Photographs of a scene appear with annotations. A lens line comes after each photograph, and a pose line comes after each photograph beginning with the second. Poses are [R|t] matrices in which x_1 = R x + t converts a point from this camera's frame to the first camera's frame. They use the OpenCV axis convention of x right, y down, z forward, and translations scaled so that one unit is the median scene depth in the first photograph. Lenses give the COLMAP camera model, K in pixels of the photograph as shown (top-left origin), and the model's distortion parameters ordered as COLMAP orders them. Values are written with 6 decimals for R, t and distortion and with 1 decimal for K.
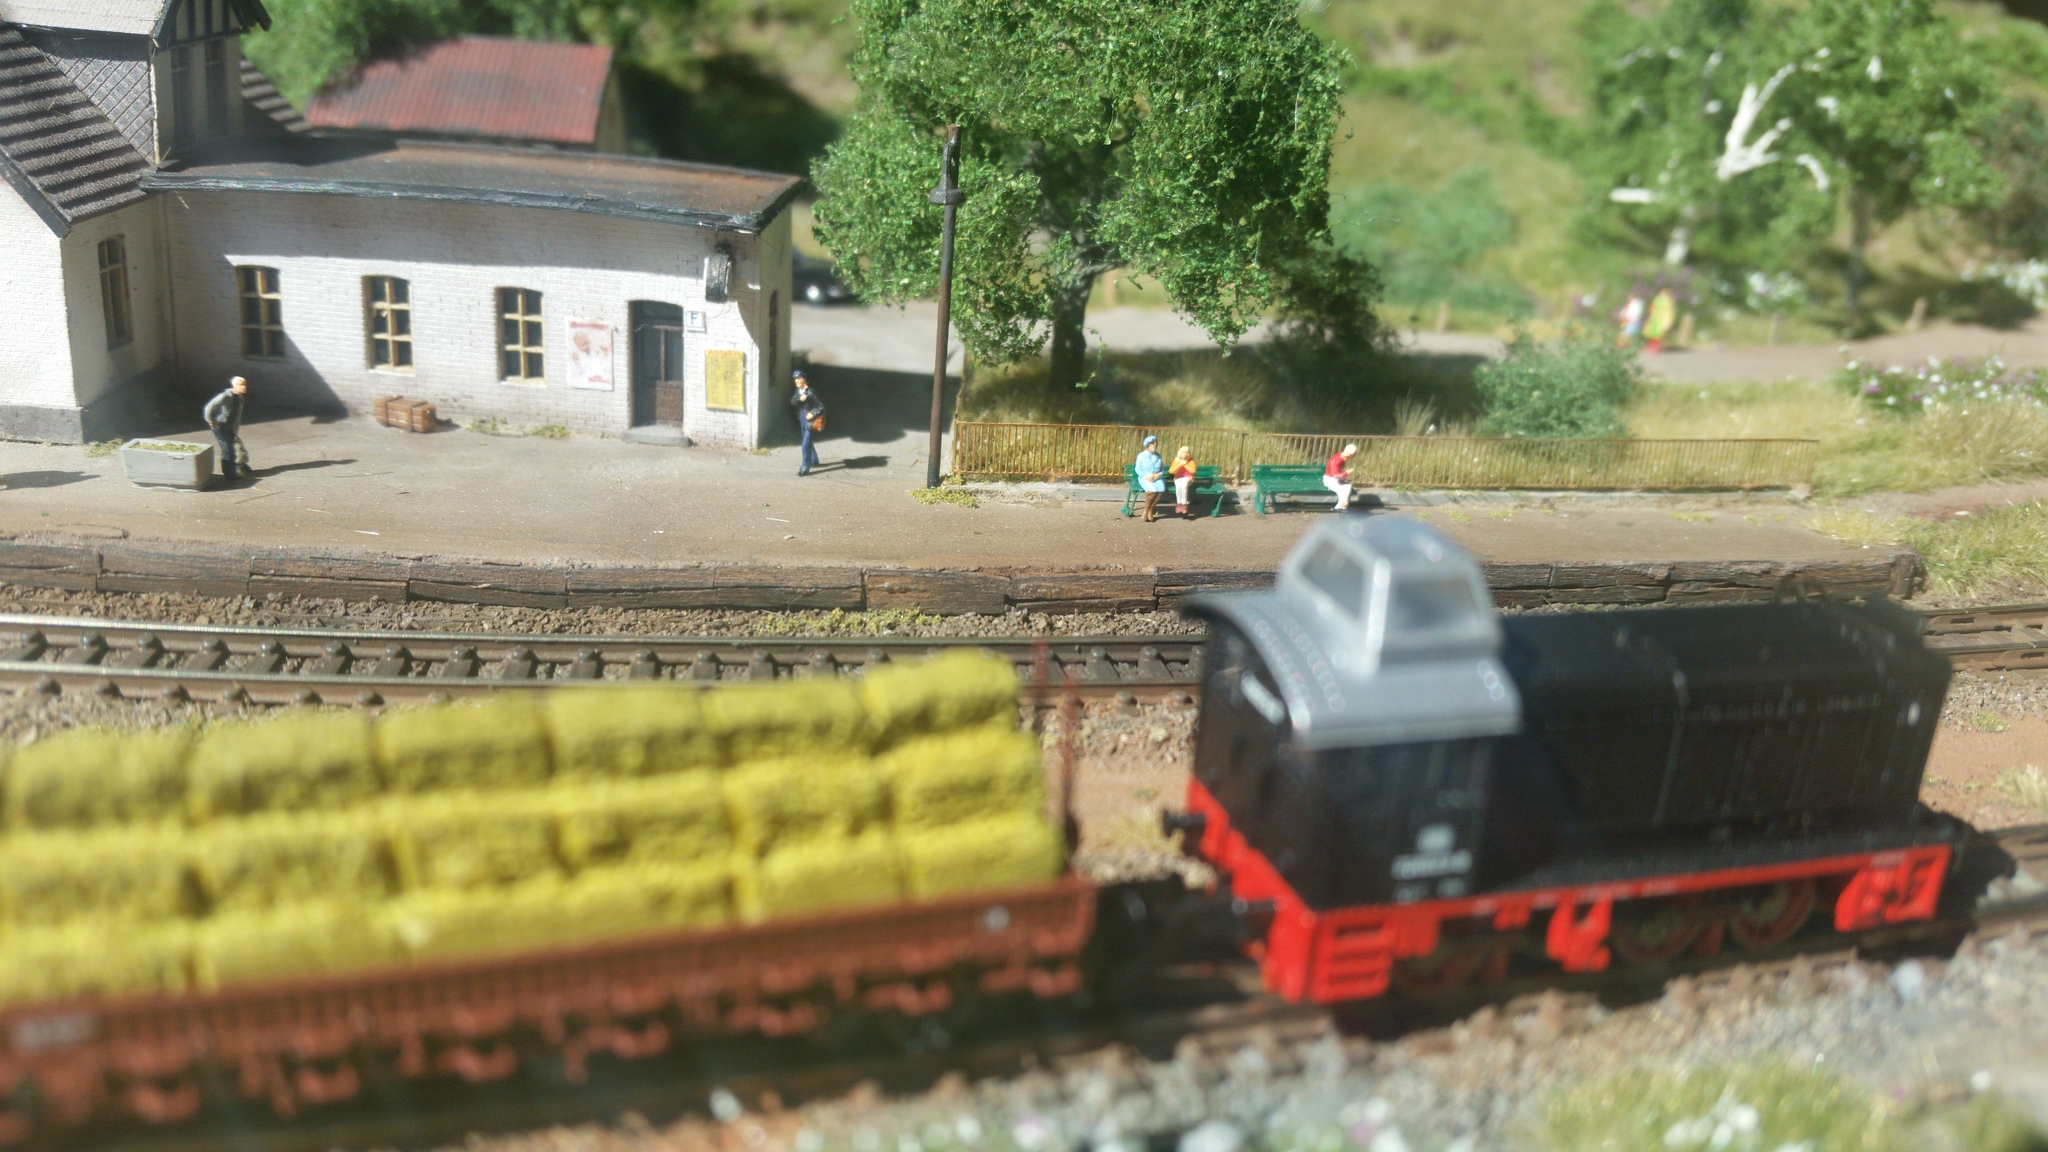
lens RADIAL K [[1728.0, 0, 1035.7], [0, 1728.0, 583.3], [0, 0, 1]] dist [0.151618, -0.471619]
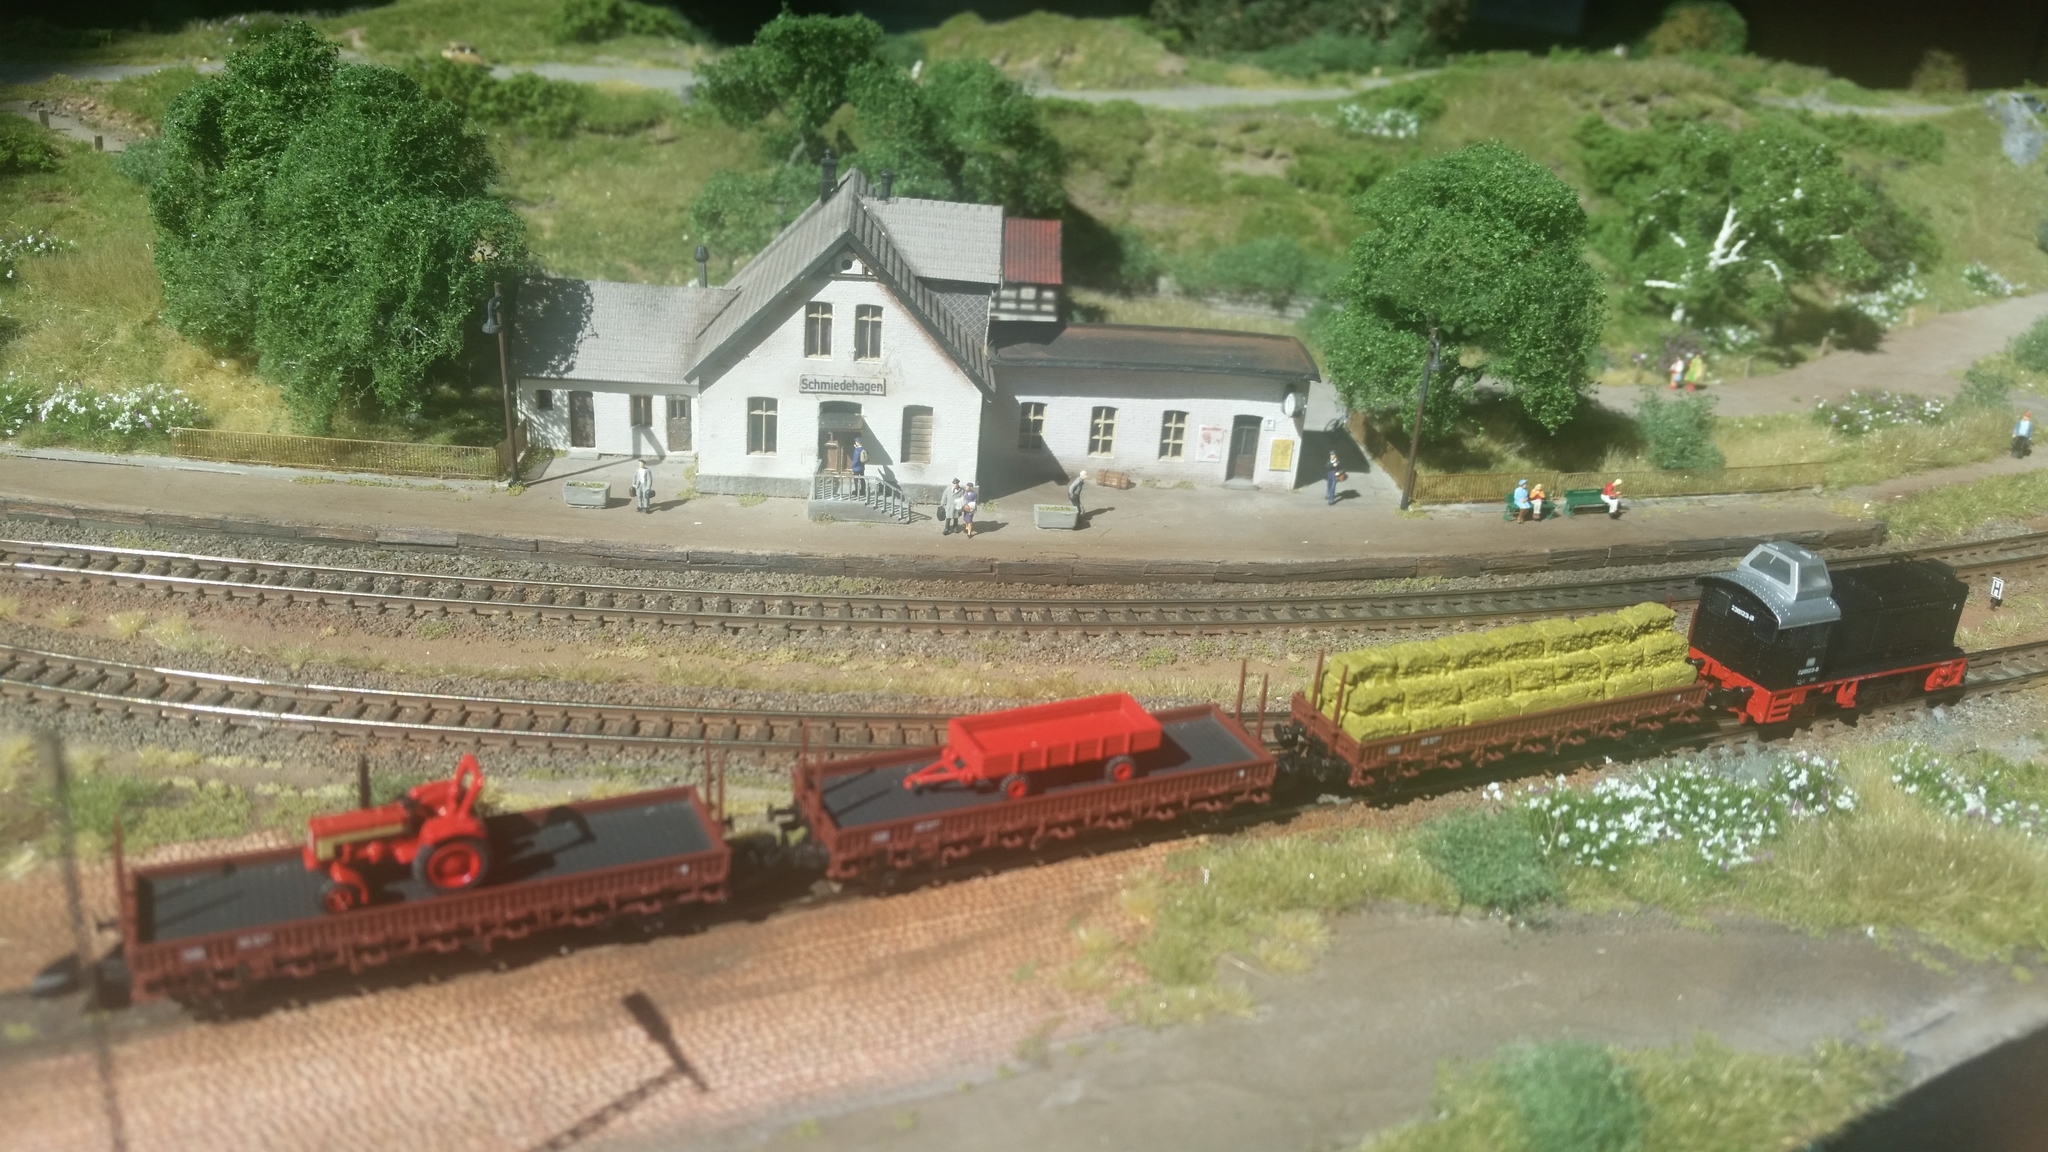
lens RADIAL K [[1687.2, 0, 1001.8], [0, 1687.2, 569.7], [0, 0, 1]] dist [0.192277, -0.566267]
pose [[0.993995, -0.041389, 0.101294, -1.126499], [0.037071, 0.998337, 0.044154, -0.142474], [-0.102953, -0.040133, 0.993876, -1.334901]]
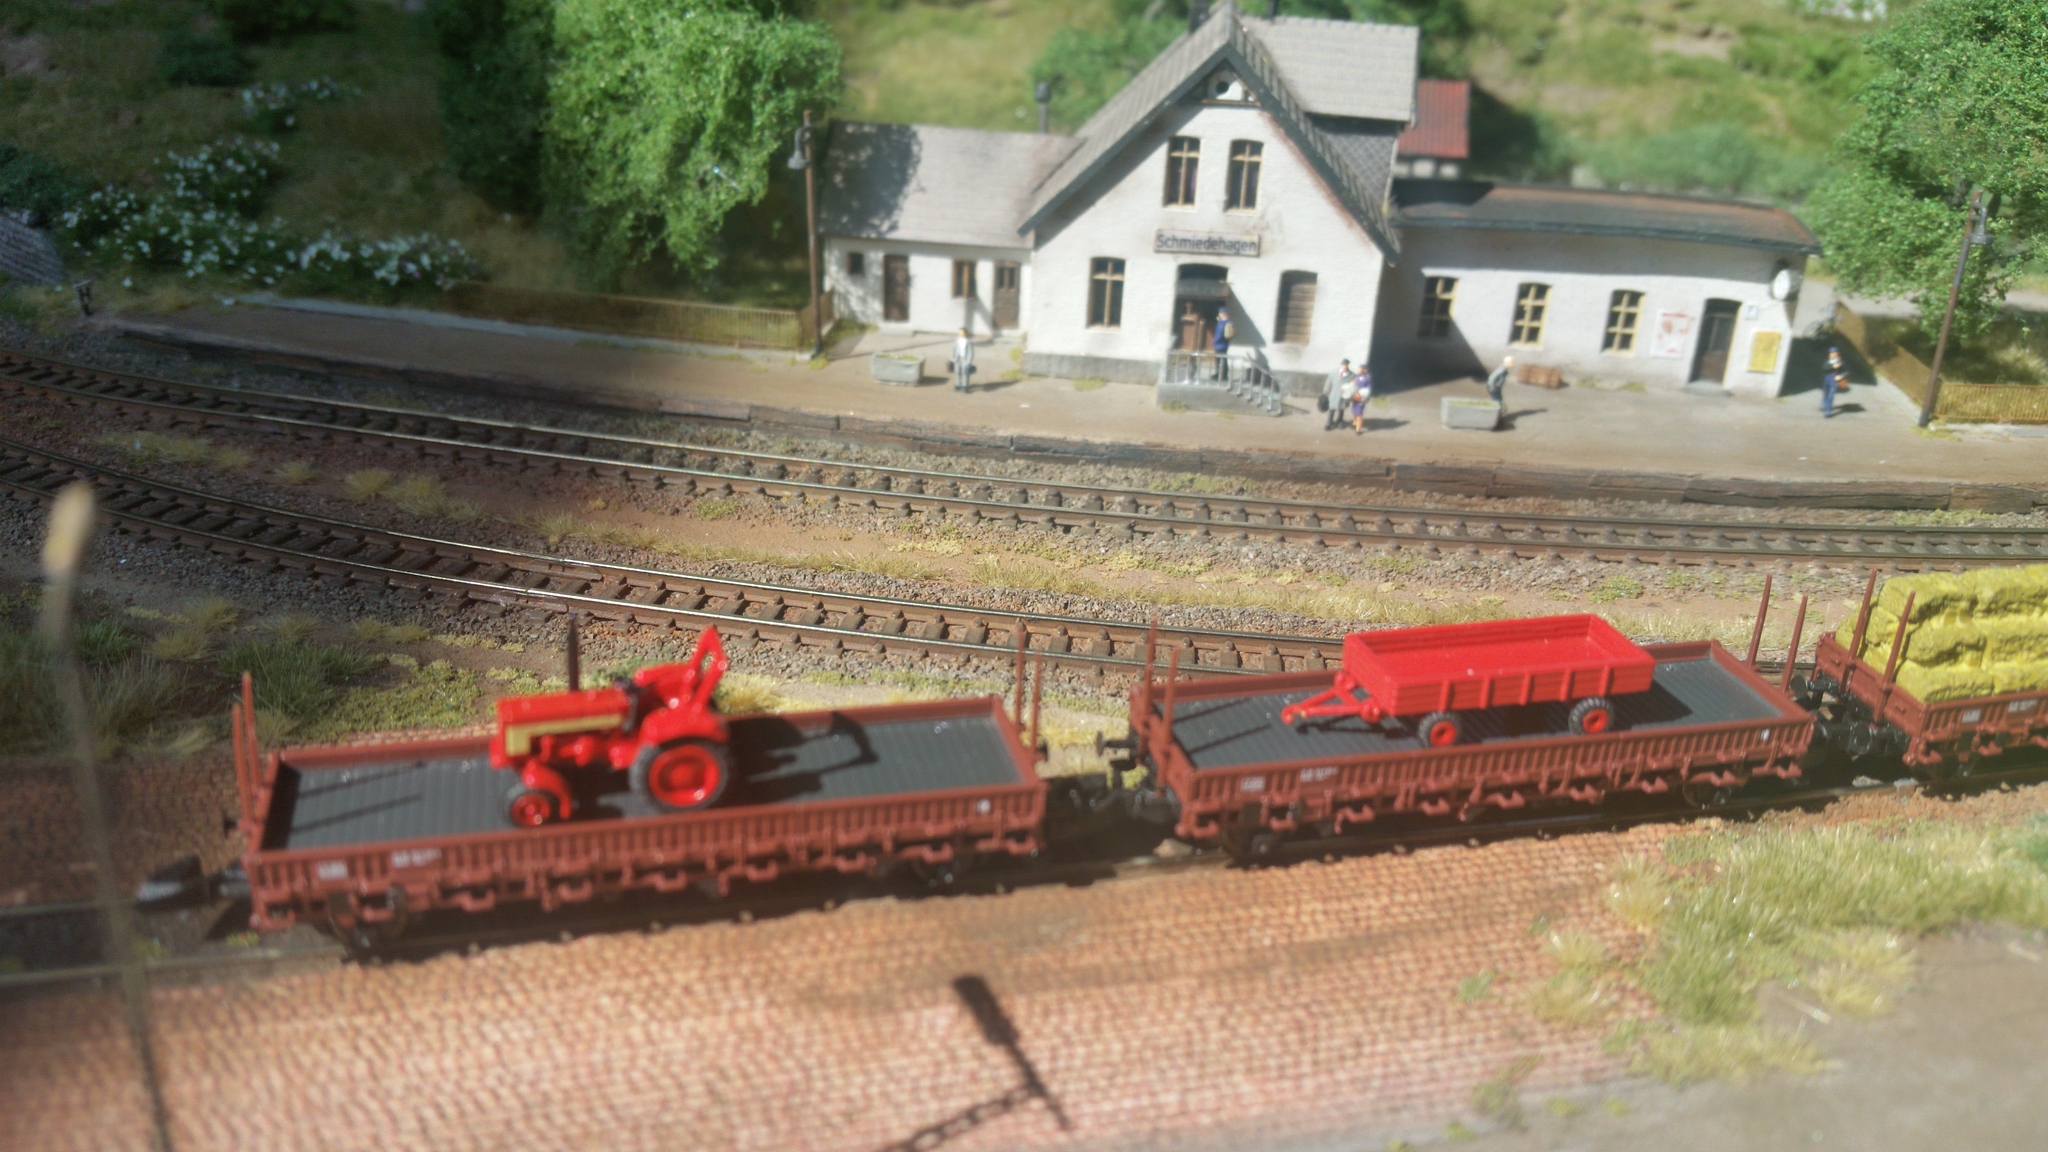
lens RADIAL K [[1714.4, 0, 1002.8], [0, 1714.4, 576.2], [0, 0, 1]] dist [0.169446, -0.520776]
pose [[0.997180, 0.005396, -0.074858, -1.190195], [-0.001245, 0.998464, 0.055390, -0.013511], [0.075042, -0.055141, 0.995655, -0.861898]]
